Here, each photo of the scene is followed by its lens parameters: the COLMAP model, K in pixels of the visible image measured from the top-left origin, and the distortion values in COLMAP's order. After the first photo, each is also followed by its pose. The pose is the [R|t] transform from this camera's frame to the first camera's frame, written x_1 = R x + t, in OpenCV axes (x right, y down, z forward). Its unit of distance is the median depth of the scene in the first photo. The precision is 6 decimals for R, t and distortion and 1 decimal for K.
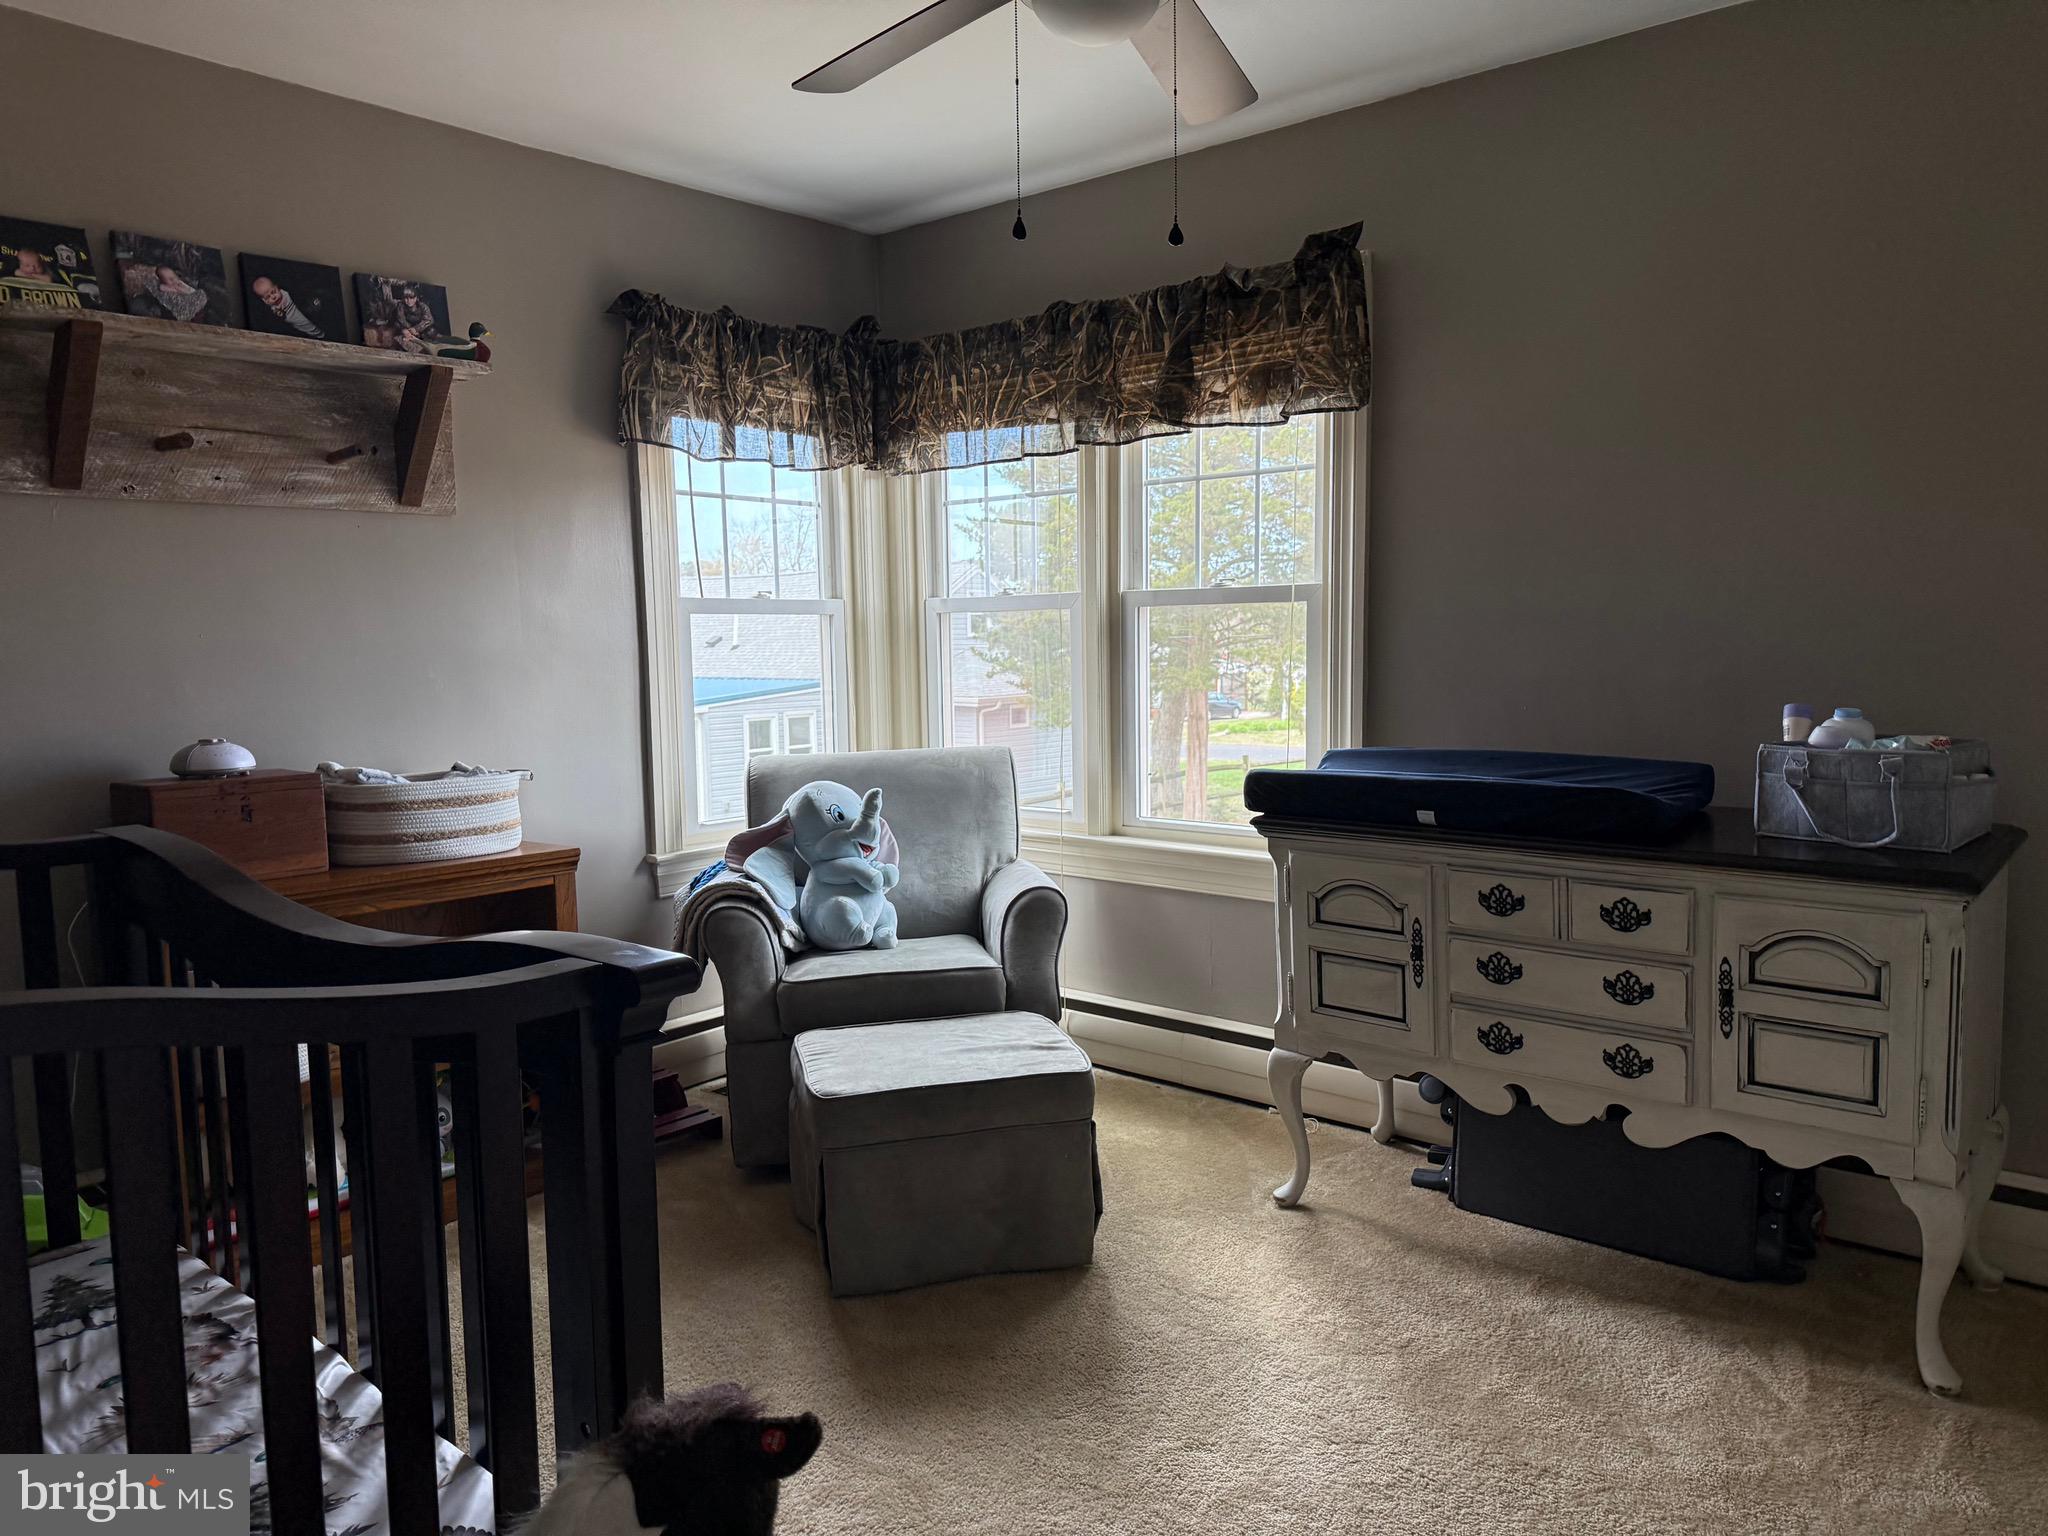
lens RADIAL K [[1451.9, 0, 1024.6], [0, 1451.9, 761.4], [0, 0, 1]] dist [0.031918, -0.032772]
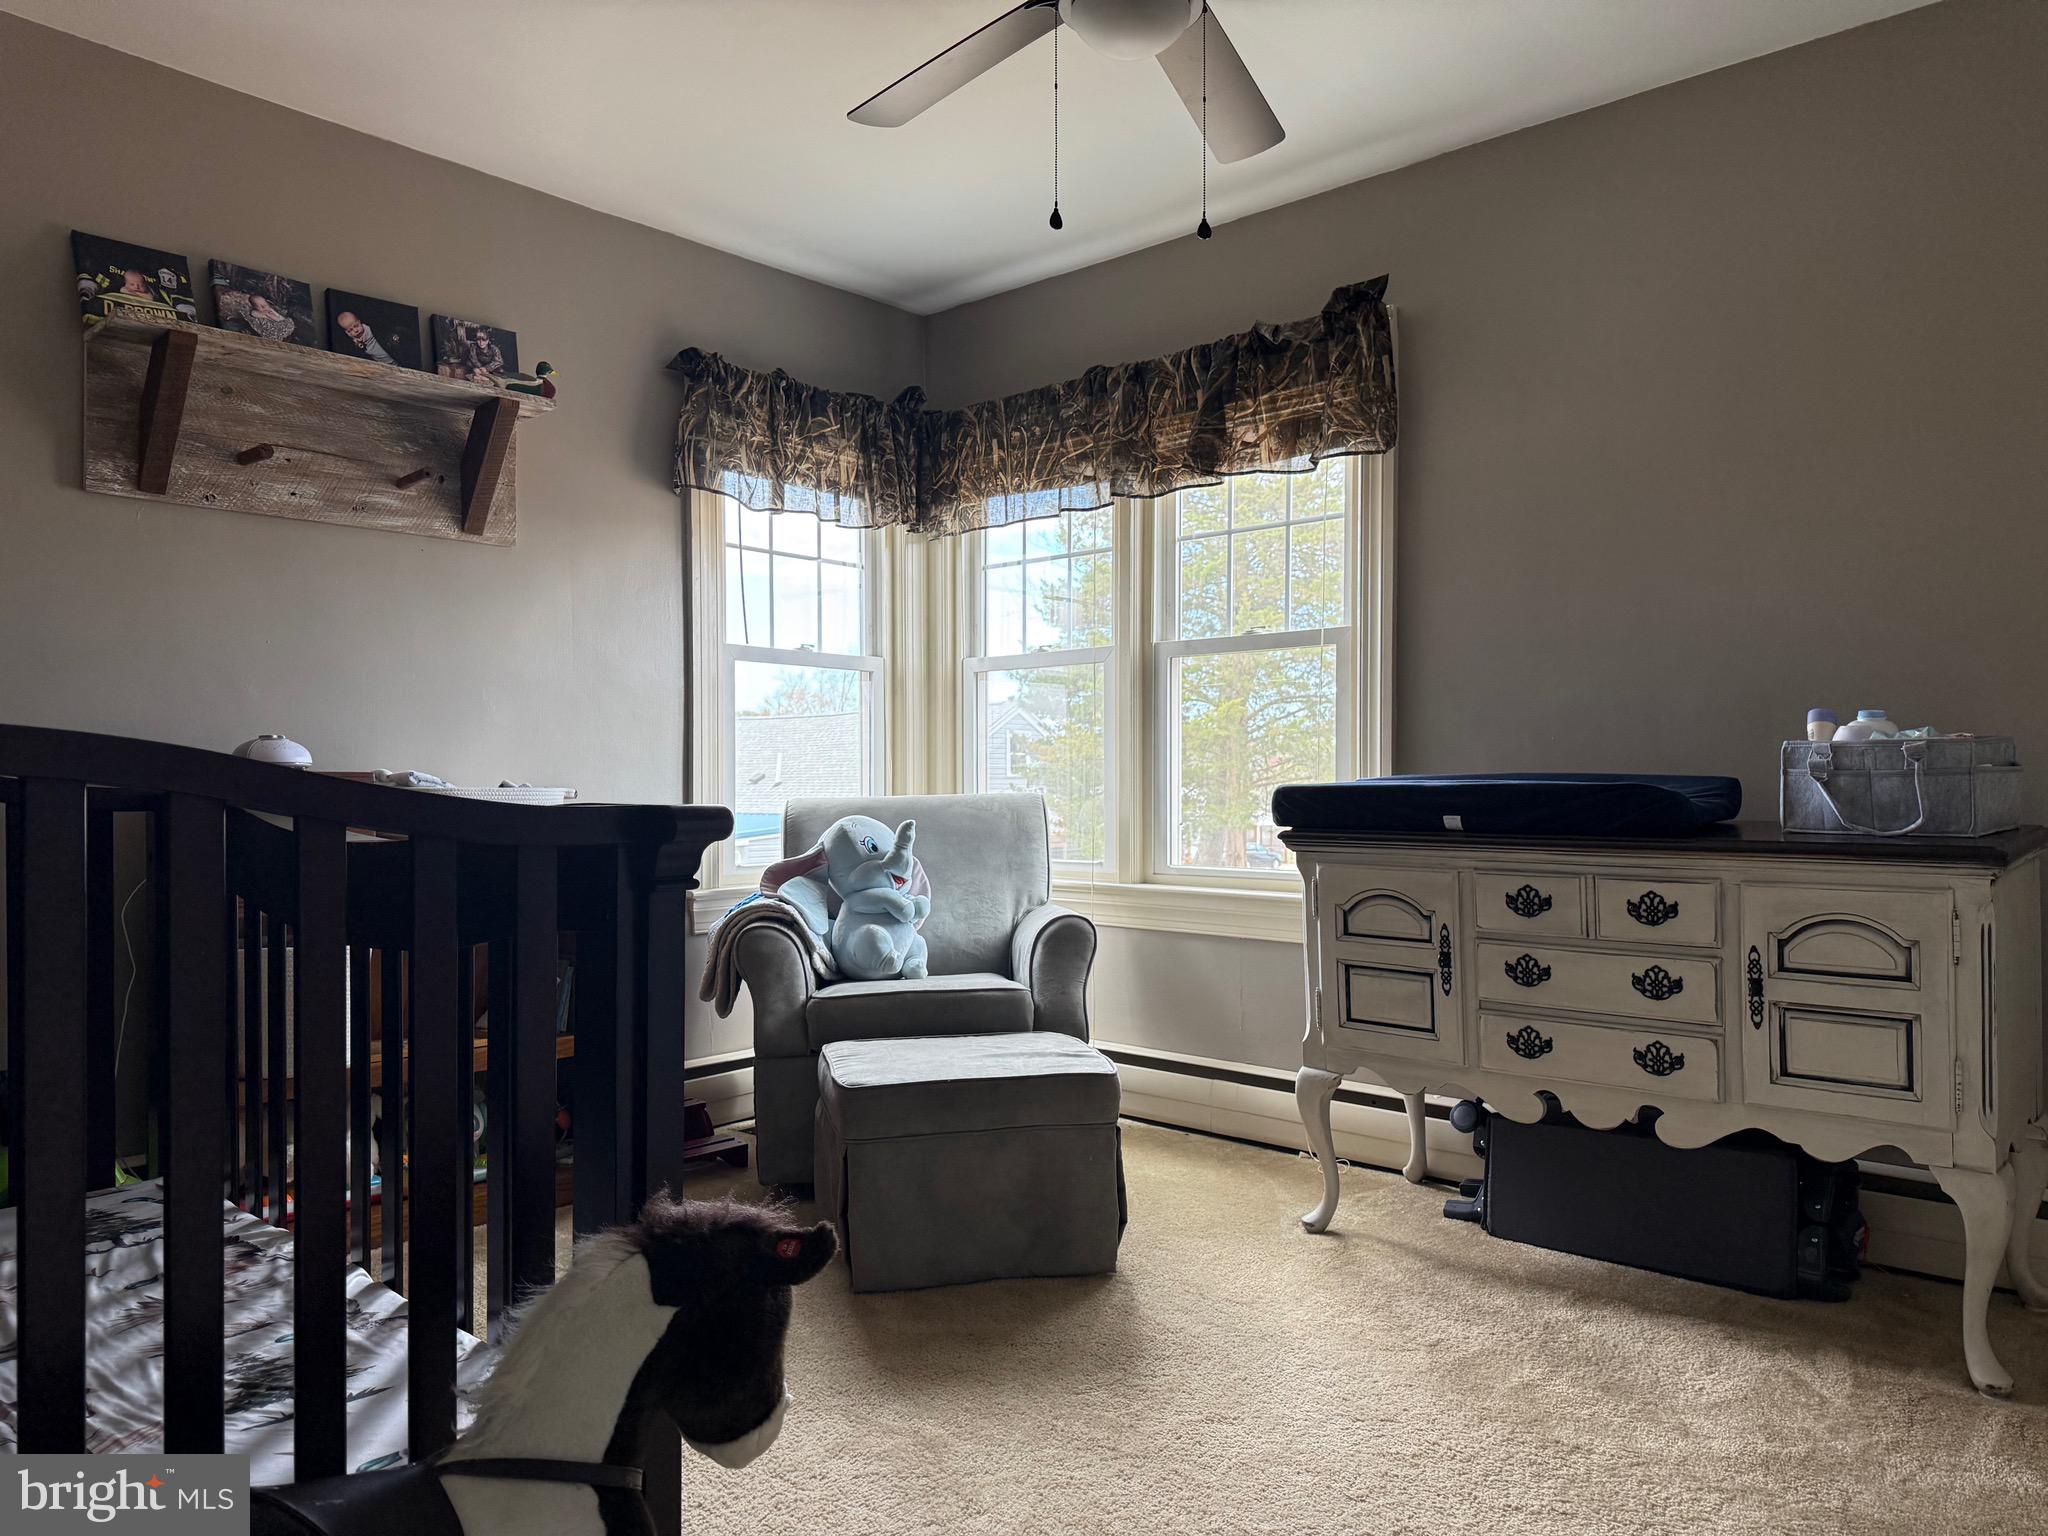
lens RADIAL K [[1451.9, 0, 1023.3], [0, 1451.9, 783.5], [0, 0, 1]] dist [0.031918, -0.032772]
pose [[0.999482, 0.014910, -0.028537, 0.006988], [-0.017498, 0.995540, -0.092705, 0.109218], [0.027028, 0.093156, 0.995285, -0.014579]]
